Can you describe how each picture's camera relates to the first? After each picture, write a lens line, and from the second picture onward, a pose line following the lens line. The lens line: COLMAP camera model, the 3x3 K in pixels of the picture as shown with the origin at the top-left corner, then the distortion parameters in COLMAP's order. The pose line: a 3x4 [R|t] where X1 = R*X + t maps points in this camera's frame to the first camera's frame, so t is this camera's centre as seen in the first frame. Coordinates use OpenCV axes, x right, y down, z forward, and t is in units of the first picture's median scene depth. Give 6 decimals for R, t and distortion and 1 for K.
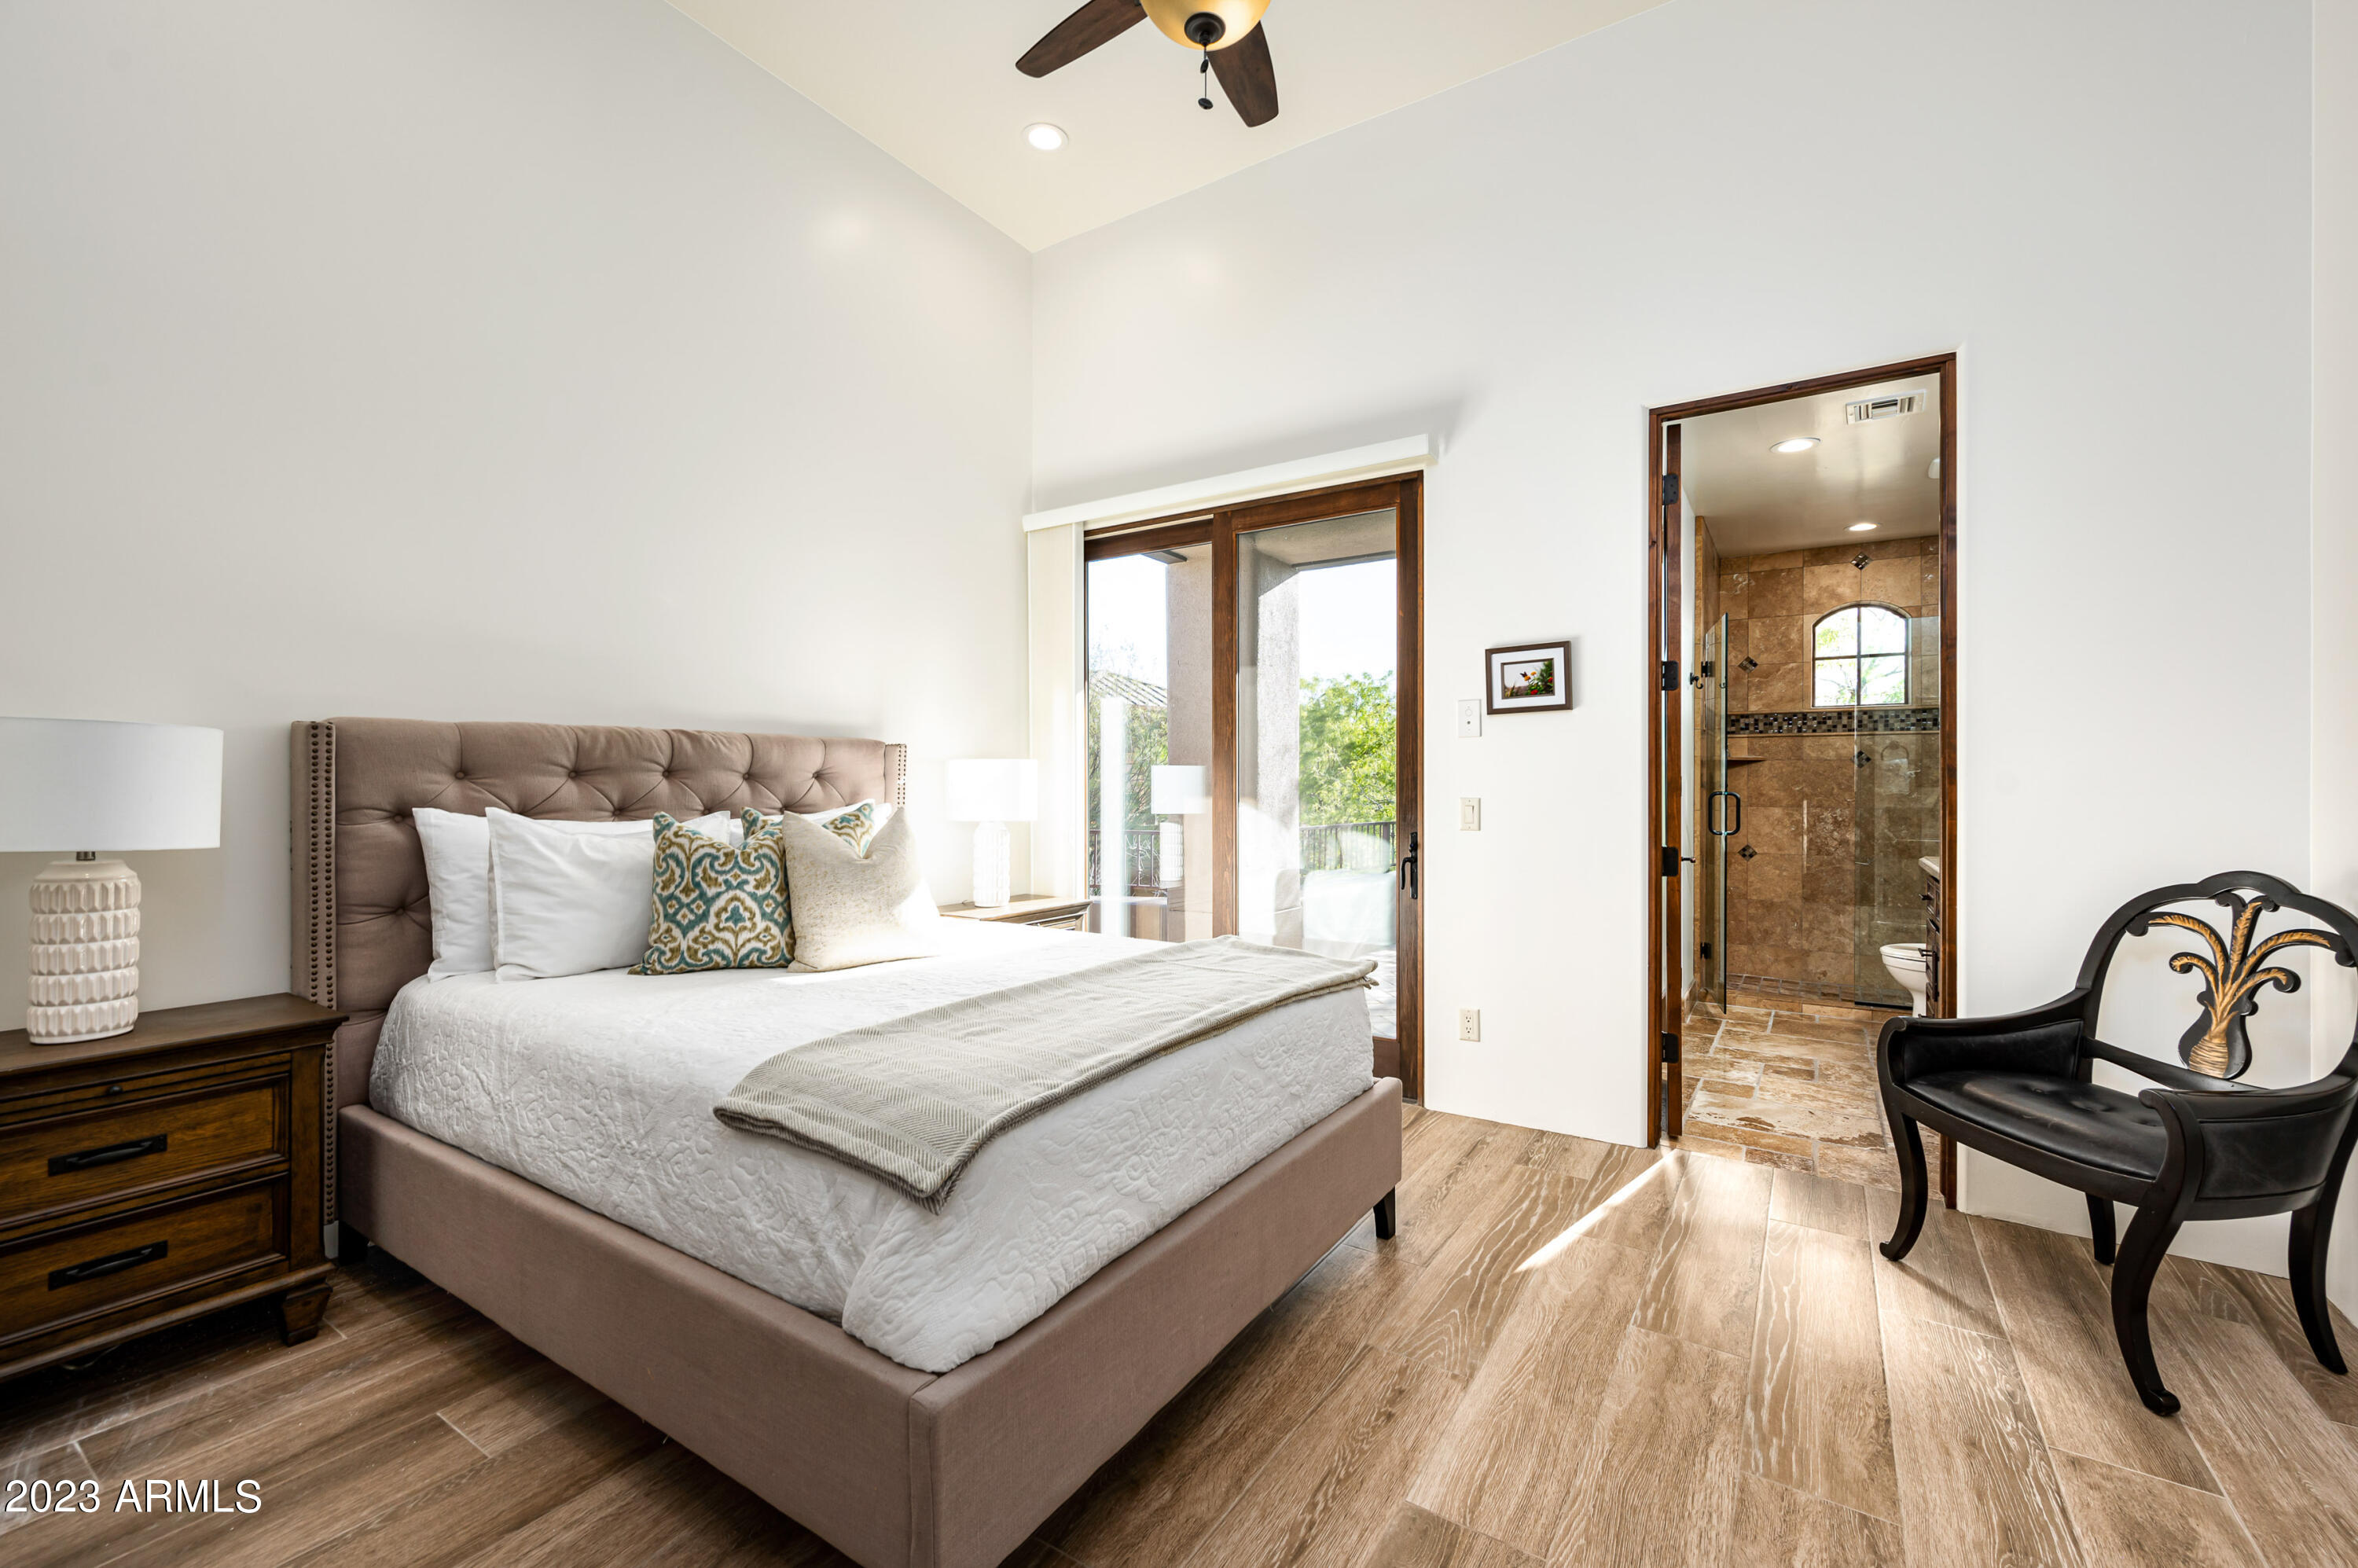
lens RADIAL K [[994.9, 0, 1175.4], [0, 994.9, 787.6], [0, 0, 1]] dist [0.002573, 0.000136]
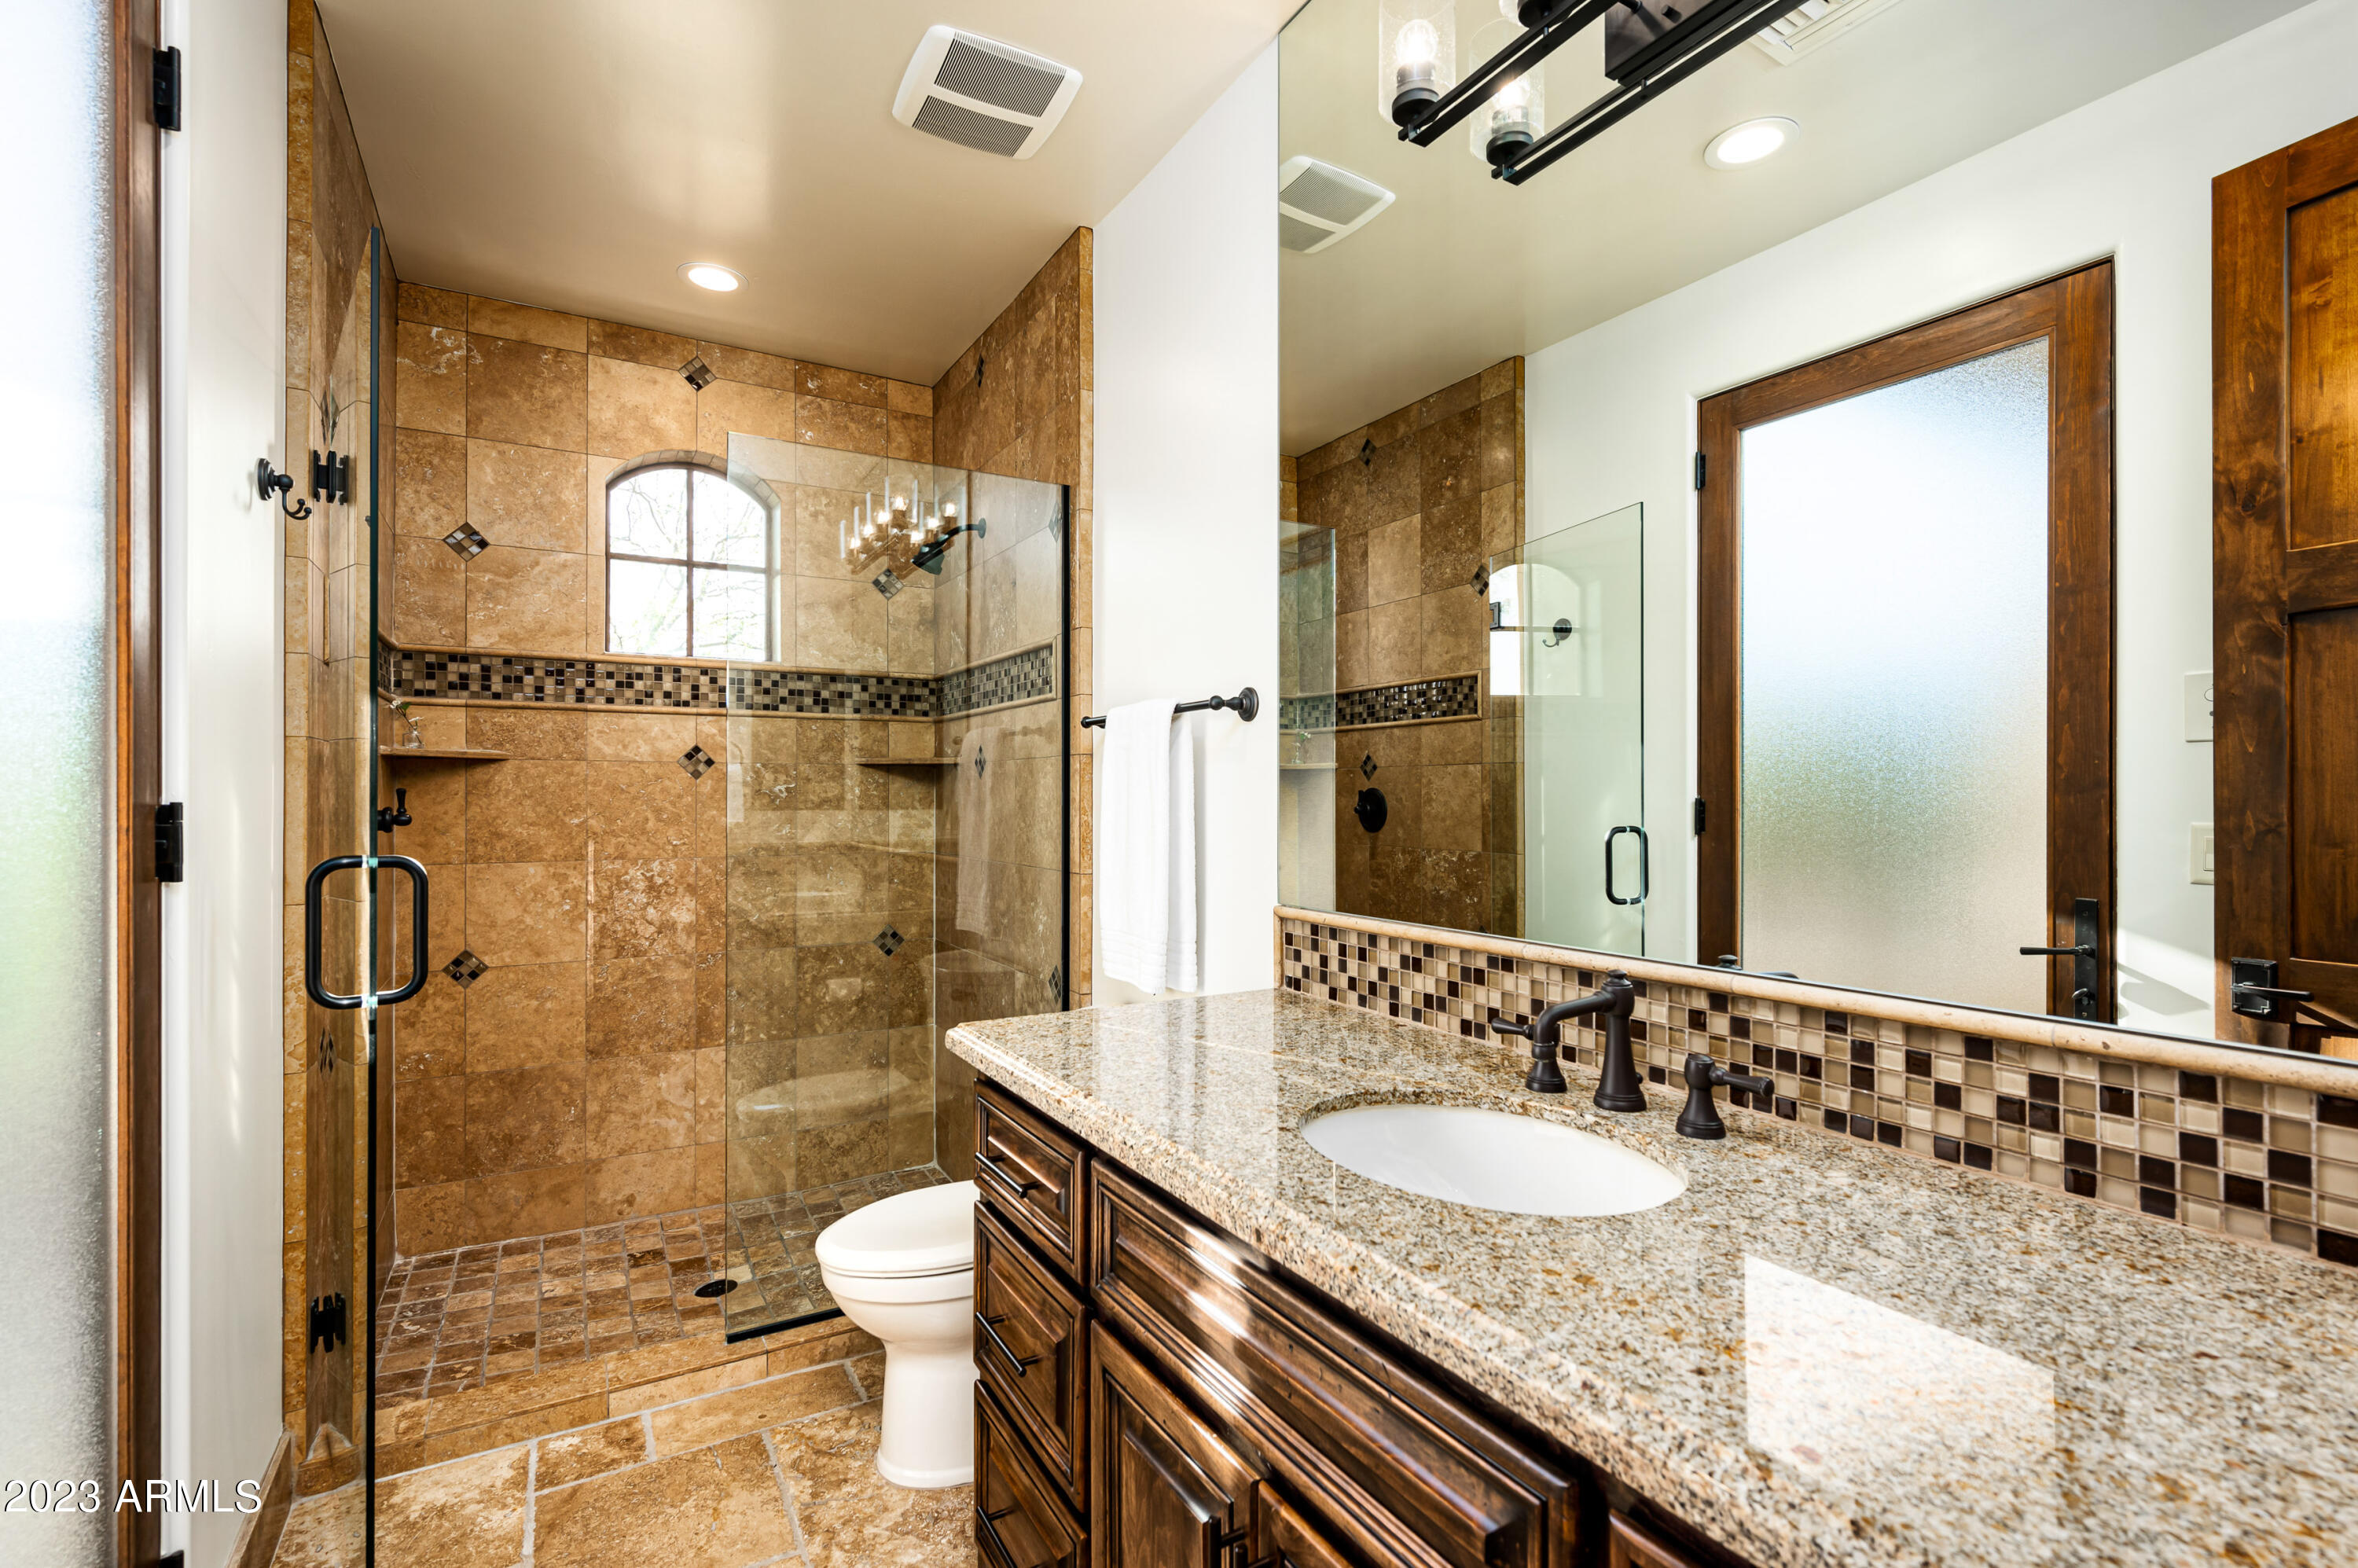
lens RADIAL K [[1082.0, 0, 1192.2], [0, 1082.0, 787.4], [0, 0, 1]] dist [0.001136, 0.000349]
pose [[0.454309, 0.000430, 0.890844, 0.301974], [0.001662, 0.999998, -0.001331, -0.013767], [-0.890843, 0.002085, 0.454307, 0.509727]]
